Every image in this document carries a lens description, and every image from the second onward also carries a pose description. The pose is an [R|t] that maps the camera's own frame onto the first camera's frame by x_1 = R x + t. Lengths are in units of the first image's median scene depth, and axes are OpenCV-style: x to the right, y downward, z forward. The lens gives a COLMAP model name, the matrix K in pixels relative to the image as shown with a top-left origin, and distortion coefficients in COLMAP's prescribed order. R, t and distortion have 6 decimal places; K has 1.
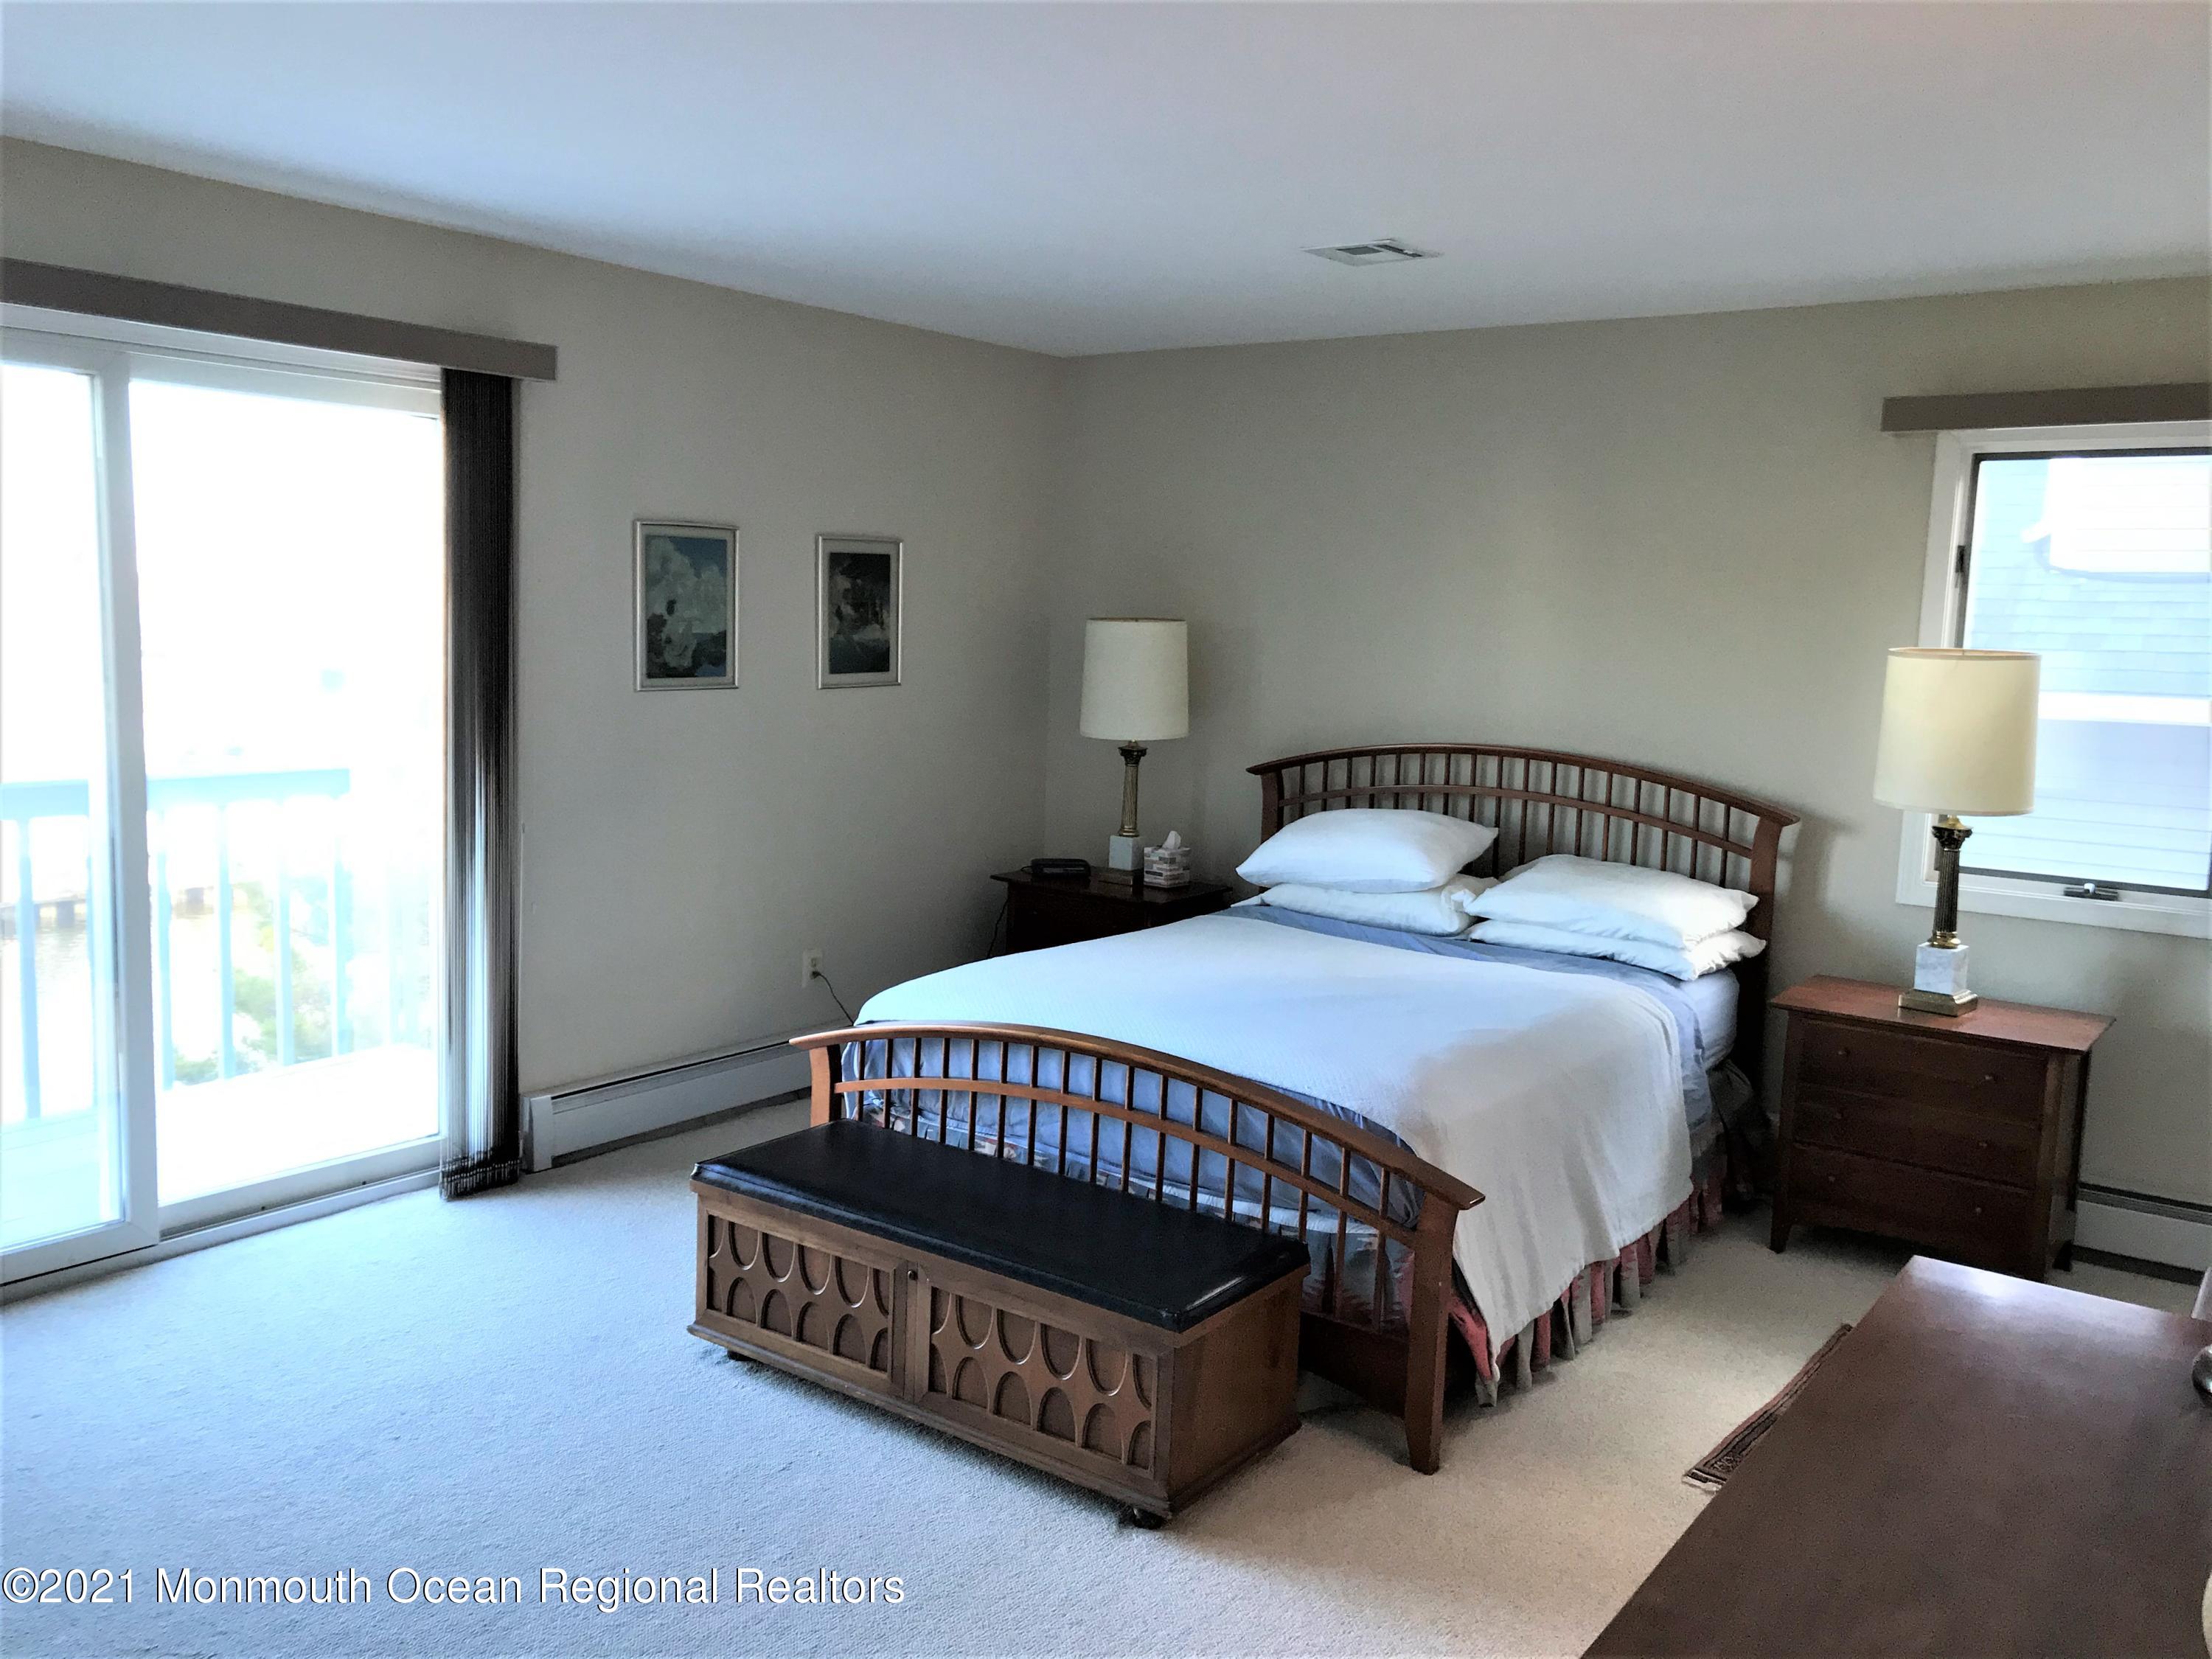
lens RADIAL K [[1807.3, 0, 1102.4], [0, 1807.3, 833.9], [0, 0, 1]] dist [0.039110, -0.030740]
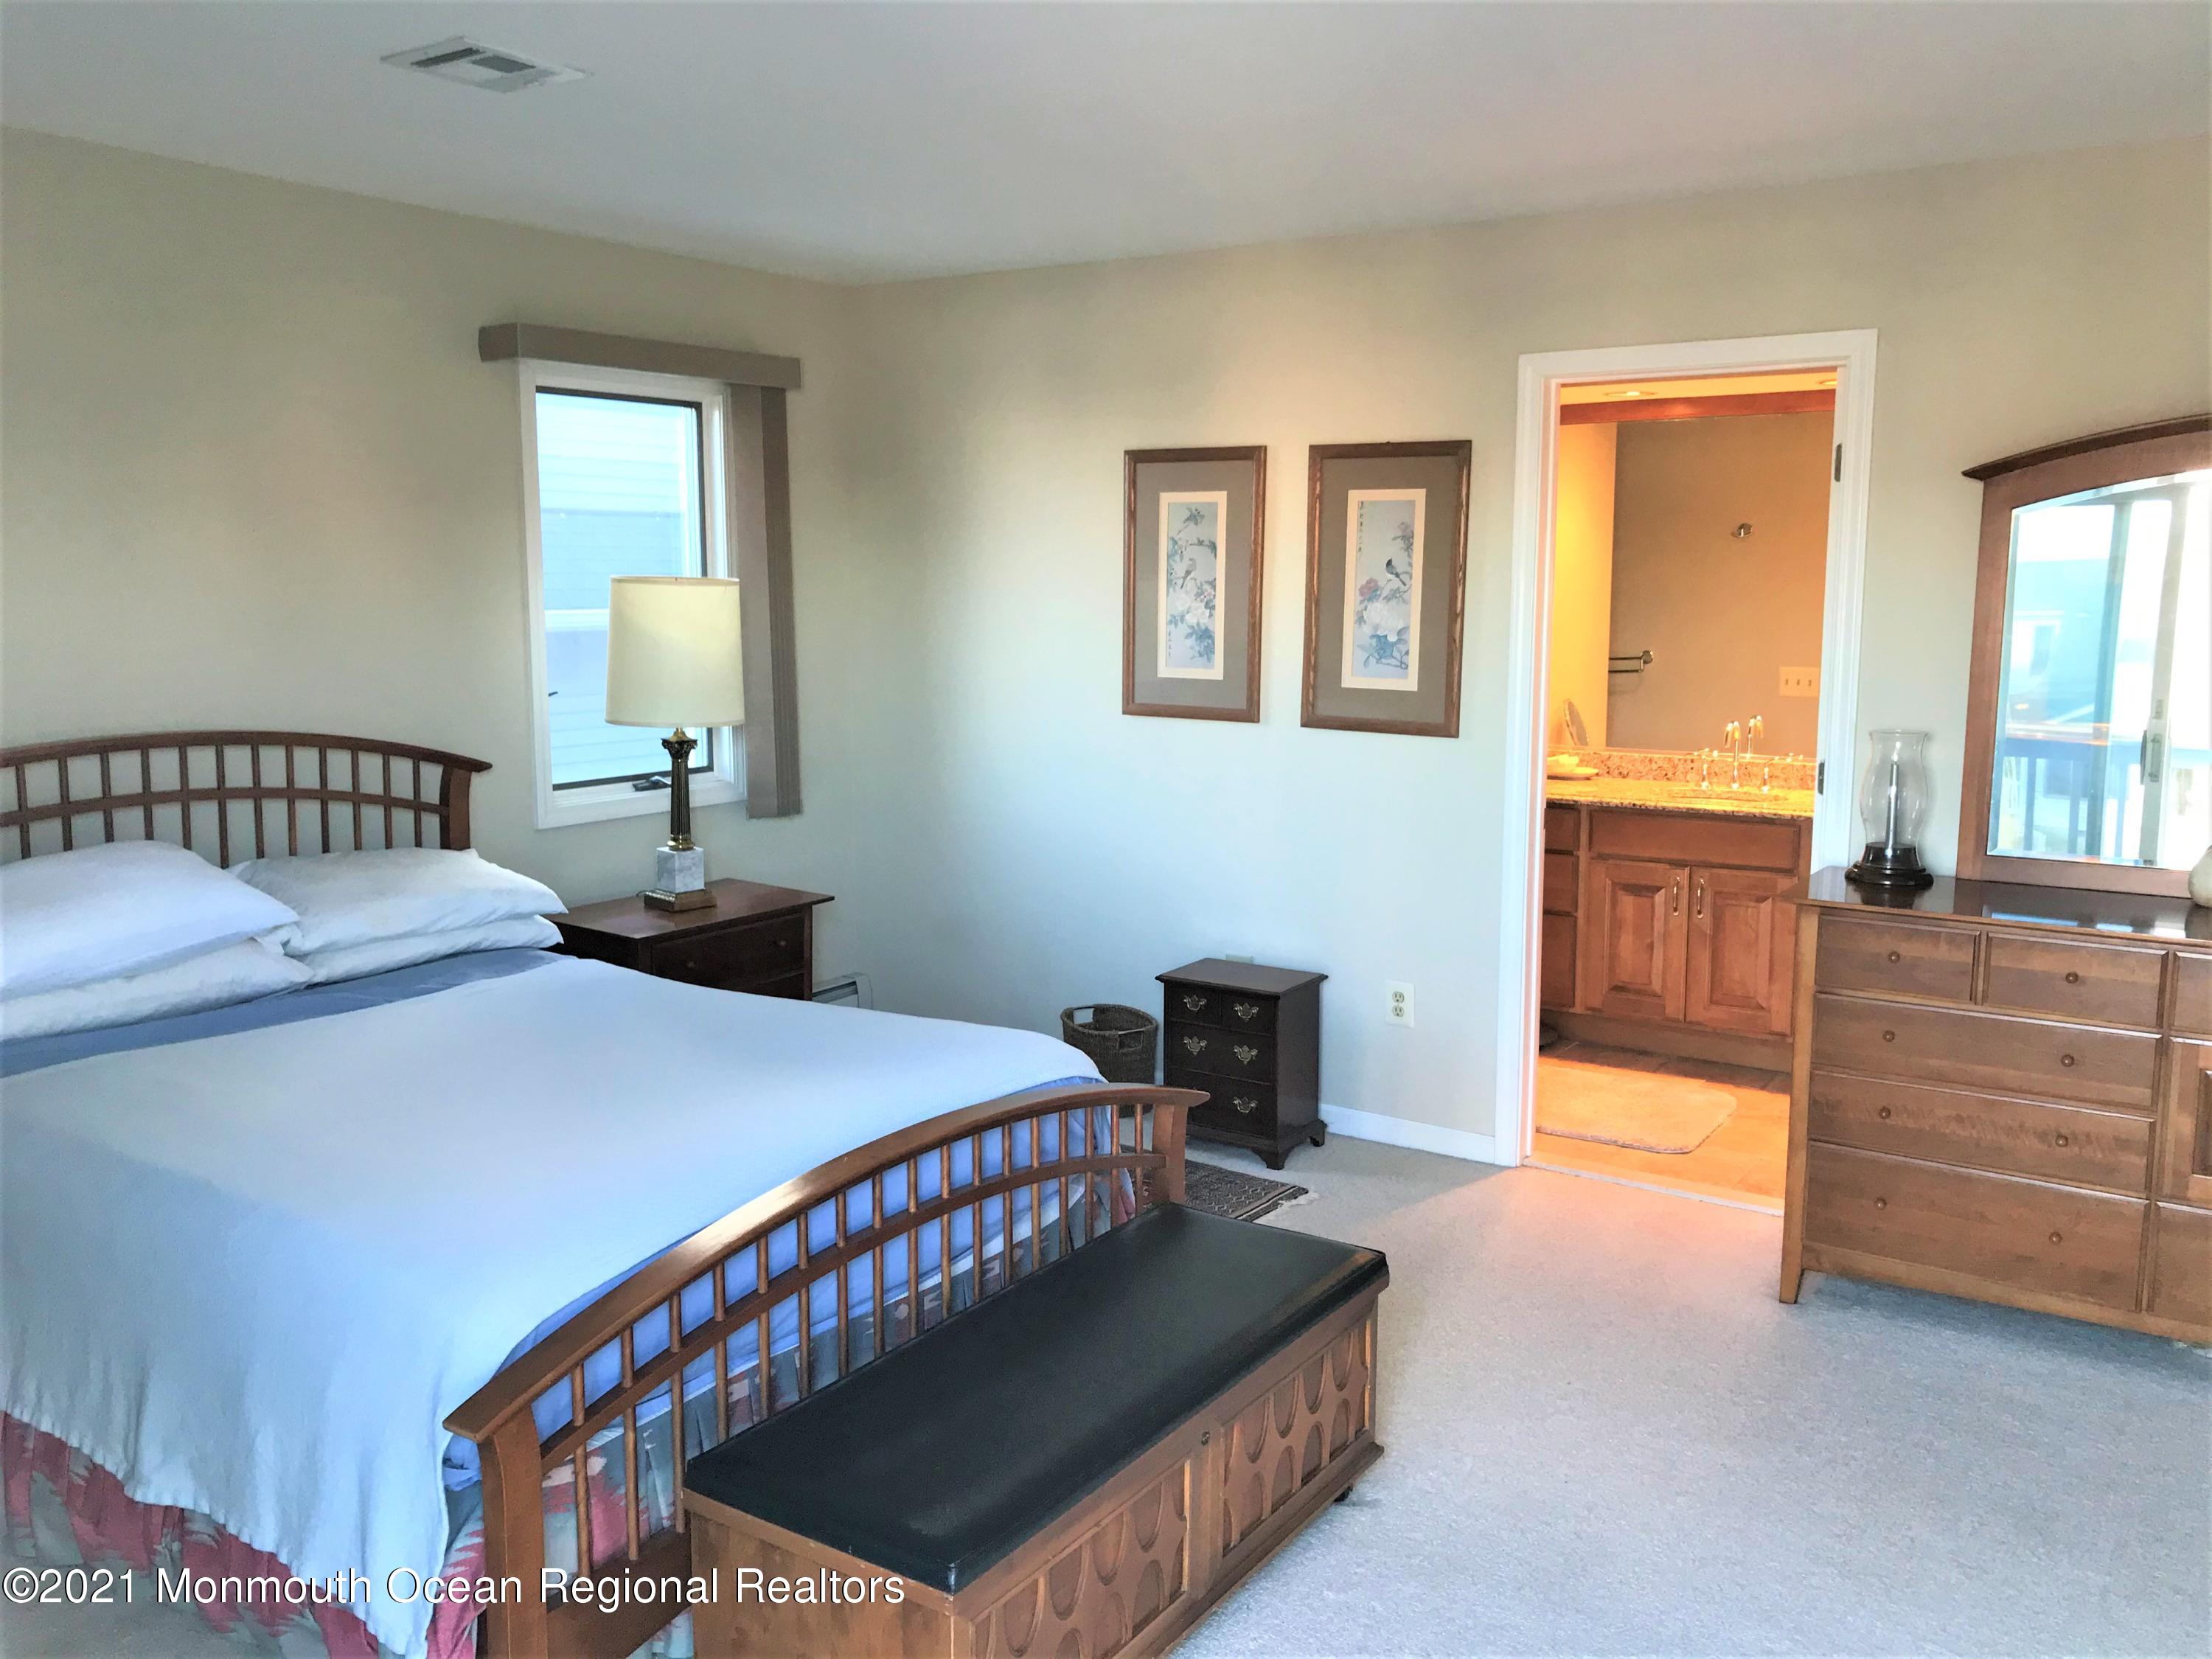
lens RADIAL K [[1807.3, 0, 1103.0], [0, 1807.3, 821.6], [0, 0, 1]] dist [0.039110, -0.030740]
pose [[-0.035882, -0.175410, 0.983841, -0.588001], [0.119336, 0.976679, 0.178485, -0.112597], [-0.992205, 0.123813, -0.014112, 0.722765]]
